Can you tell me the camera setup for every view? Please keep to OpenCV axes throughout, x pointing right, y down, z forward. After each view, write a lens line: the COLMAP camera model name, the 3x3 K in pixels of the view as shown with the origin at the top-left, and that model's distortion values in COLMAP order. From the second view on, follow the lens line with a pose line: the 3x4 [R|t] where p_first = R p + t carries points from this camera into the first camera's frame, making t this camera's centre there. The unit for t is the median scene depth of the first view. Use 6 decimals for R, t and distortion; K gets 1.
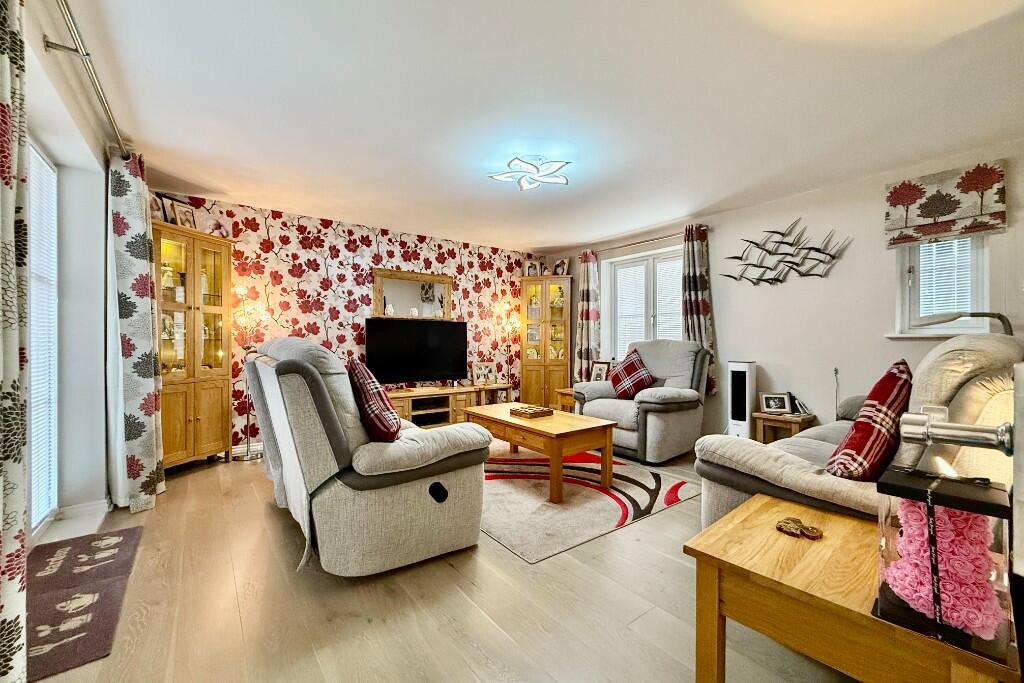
lens RADIAL K [[410.5, 0, 512.2], [0, 410.5, 344.6], [0, 0, 1]] dist [-0.000085, -0.000173]
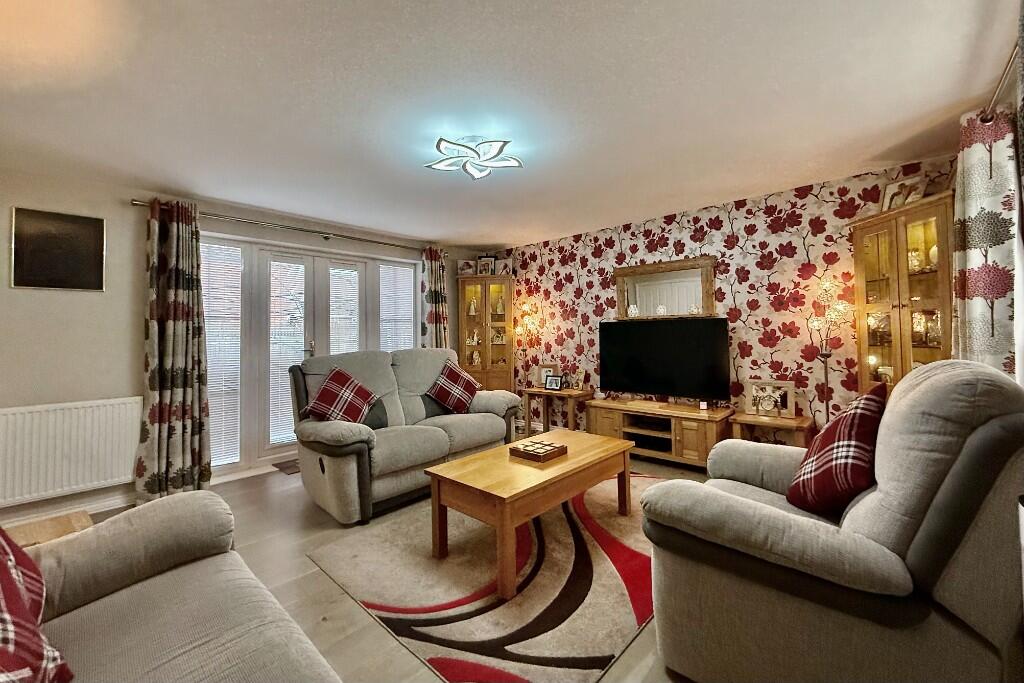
lens RADIAL K [[410.5, 0, 504.9], [0, 410.5, 324.8], [0, 0, 1]] dist [-0.000085, -0.000173]
pose [[0.162207, -0.028730, -0.986338, 0.551135], [0.008092, 0.999581, -0.027785, -0.030439], [0.986723, -0.003475, 0.162372, 0.577511]]
